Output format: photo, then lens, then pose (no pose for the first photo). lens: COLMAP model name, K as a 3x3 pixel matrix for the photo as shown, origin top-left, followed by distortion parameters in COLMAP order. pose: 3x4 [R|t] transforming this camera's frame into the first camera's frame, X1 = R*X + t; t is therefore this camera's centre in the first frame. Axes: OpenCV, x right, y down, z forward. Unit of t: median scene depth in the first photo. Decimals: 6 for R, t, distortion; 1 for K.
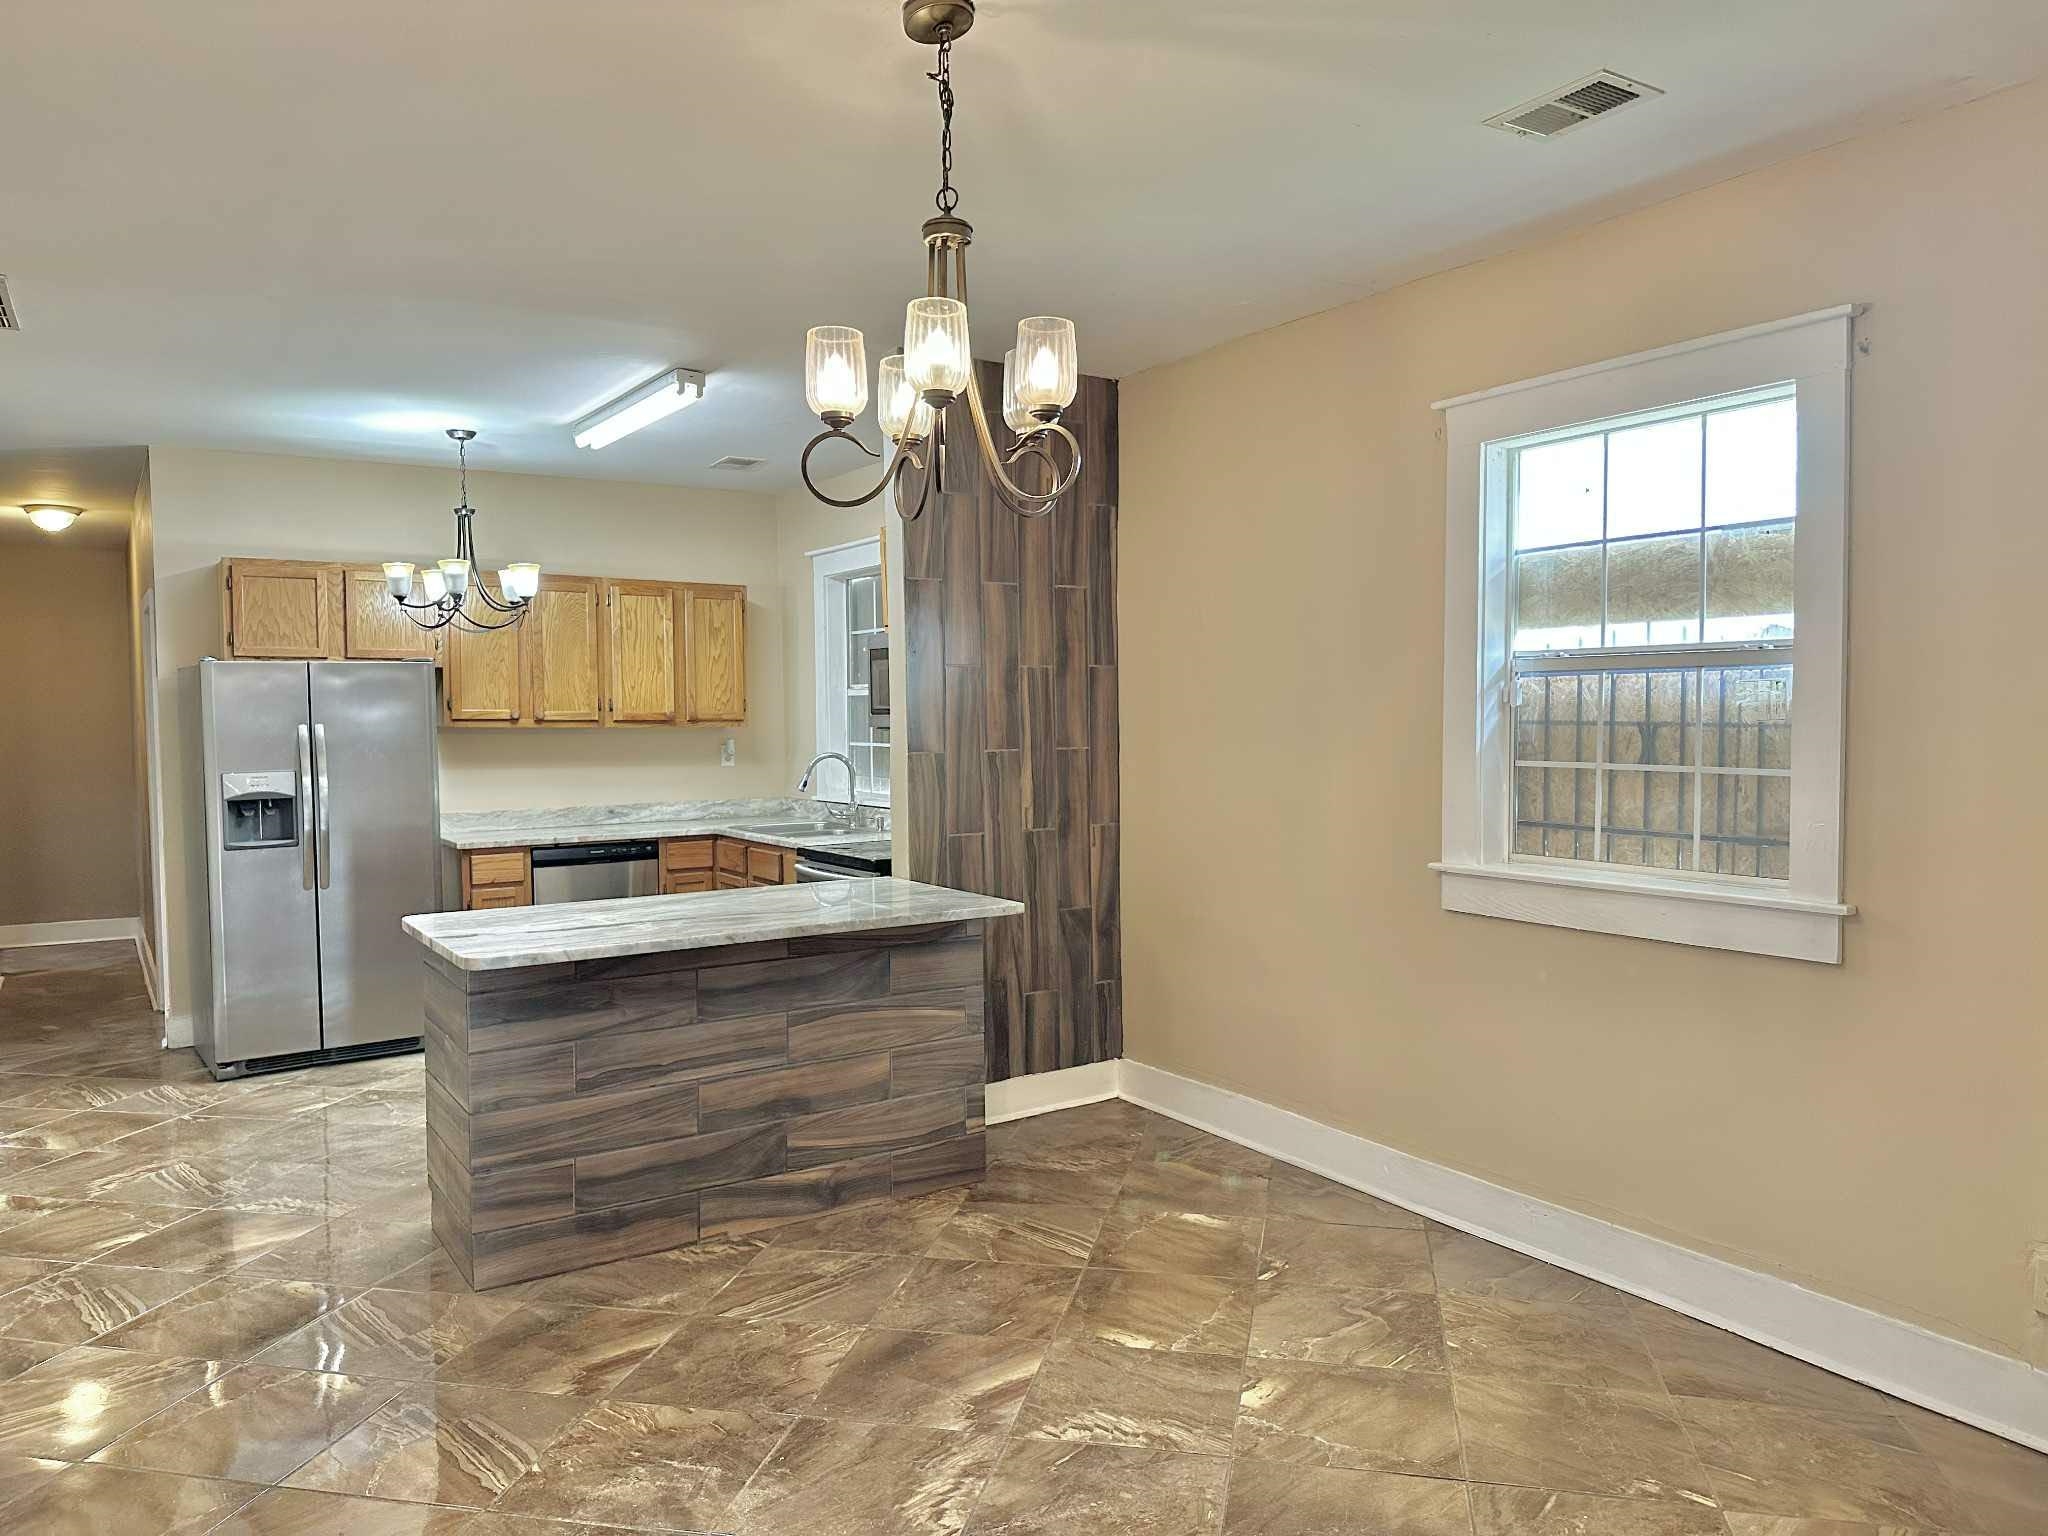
lens RADIAL K [[1446.2, 0, 1031.1], [0, 1446.2, 767.3], [0, 0, 1]] dist [0.172115, -0.305315]
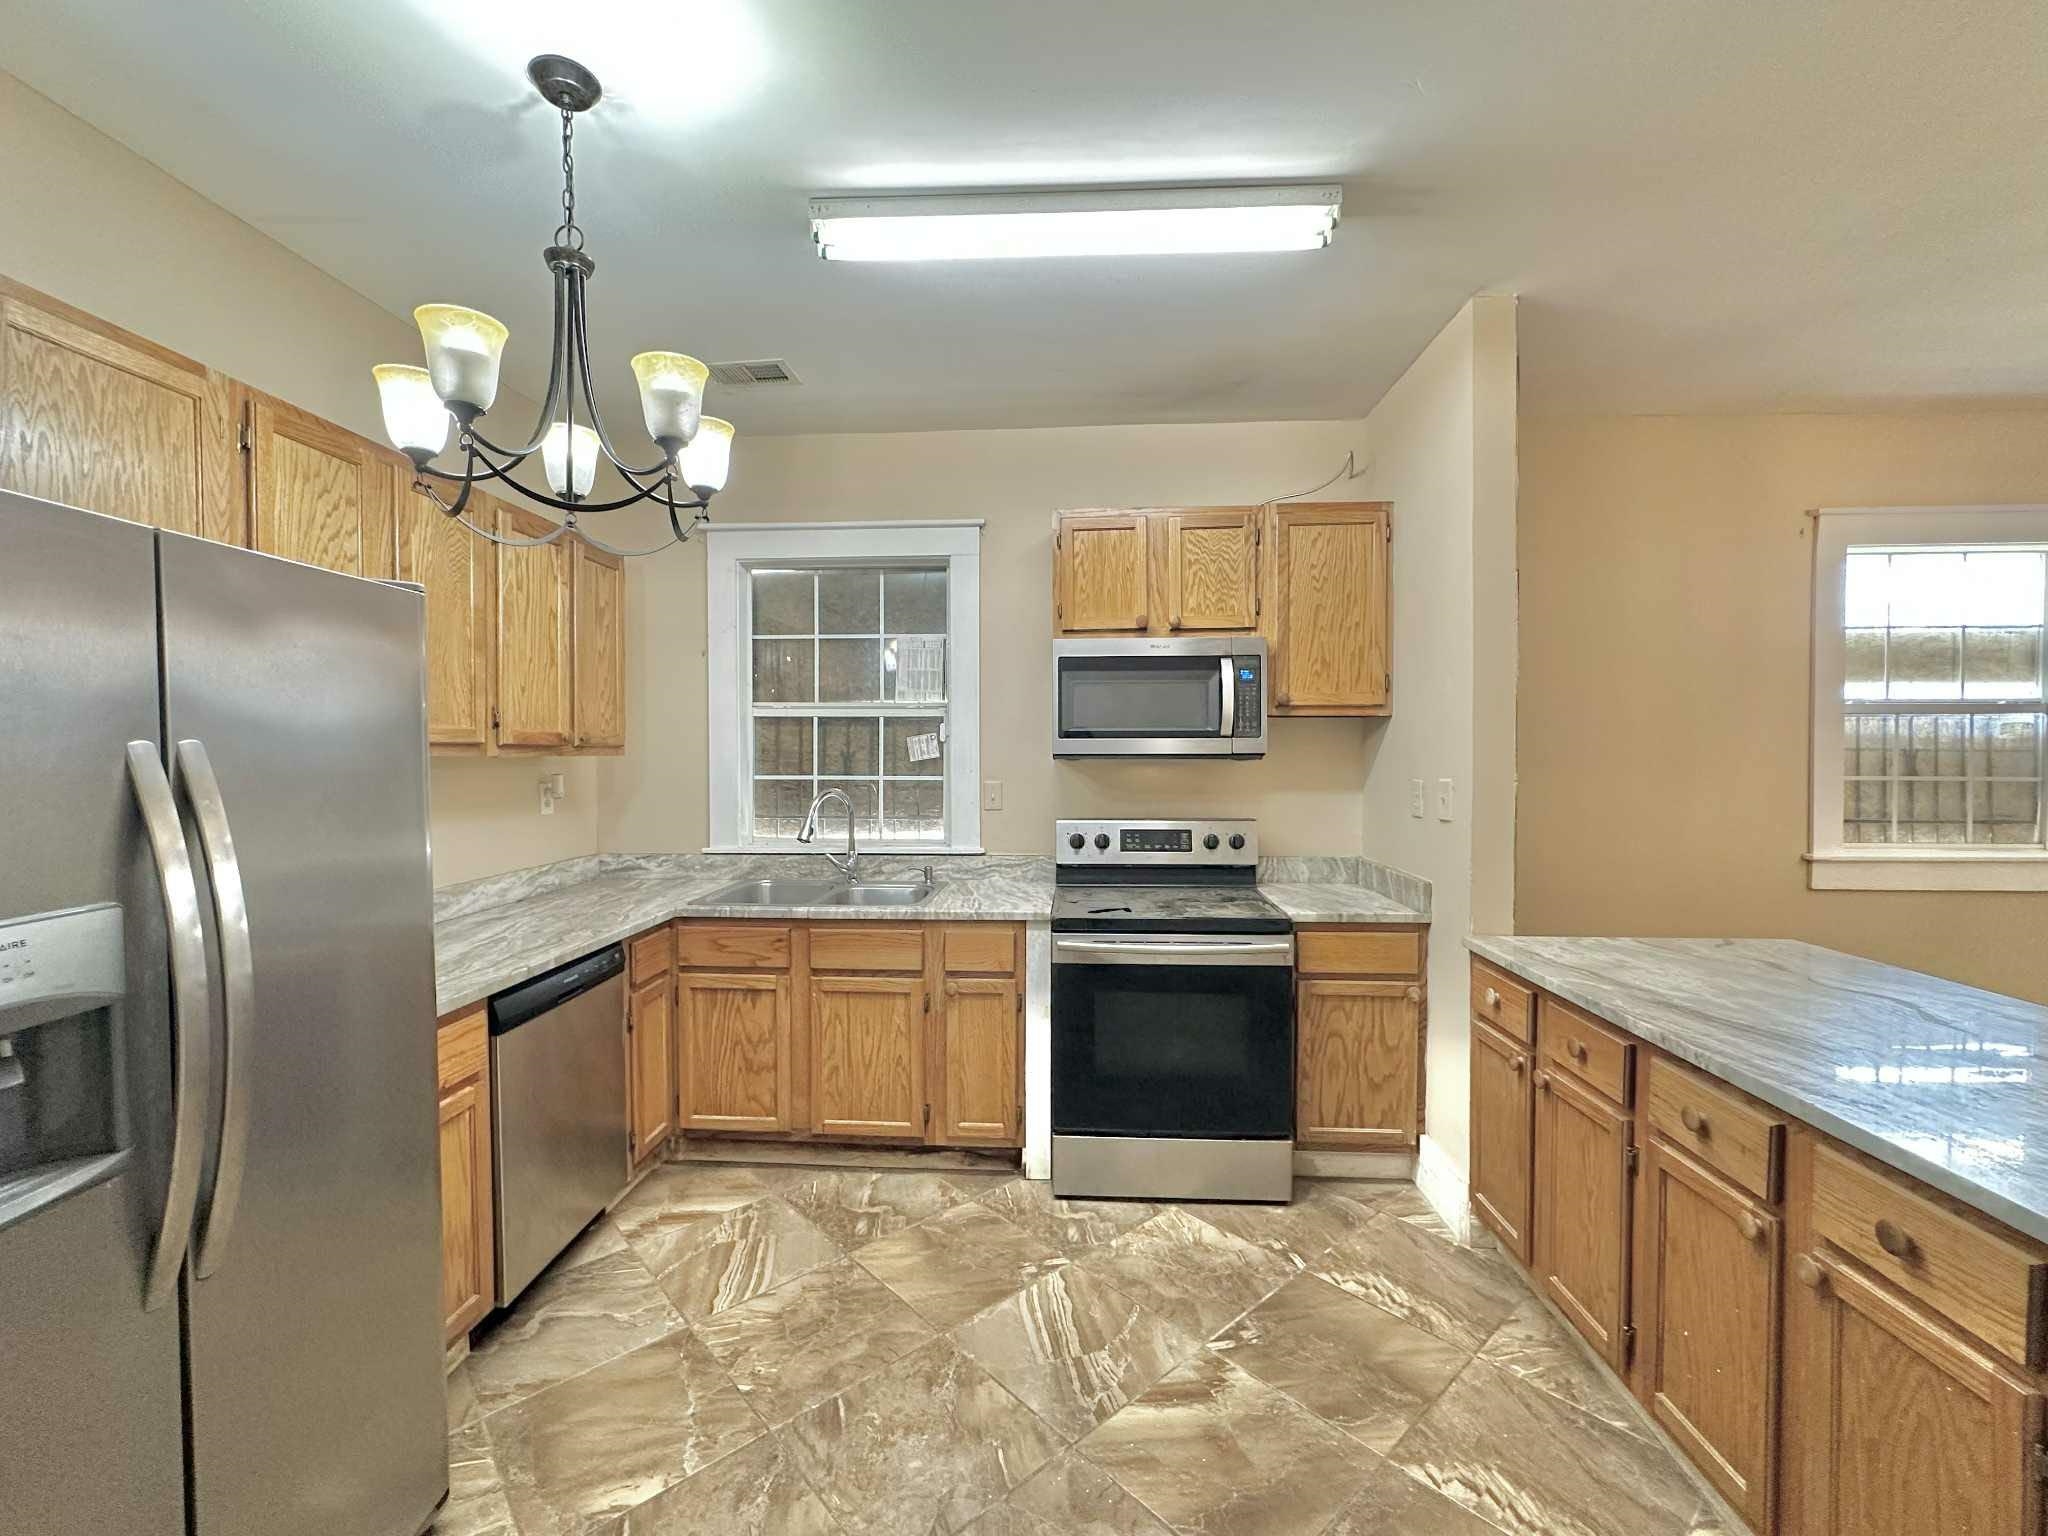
lens RADIAL K [[876.9, 0, 1024.0], [0, 876.9, 768.0], [0, 0, 1]] dist [0.001270, 0.000390]
pose [[0.583545, -0.009344, 0.812027, -0.462193], [0.026464, 0.999622, -0.007514, -0.015263], [-0.811650, 0.025874, 0.583571, 0.657724]]
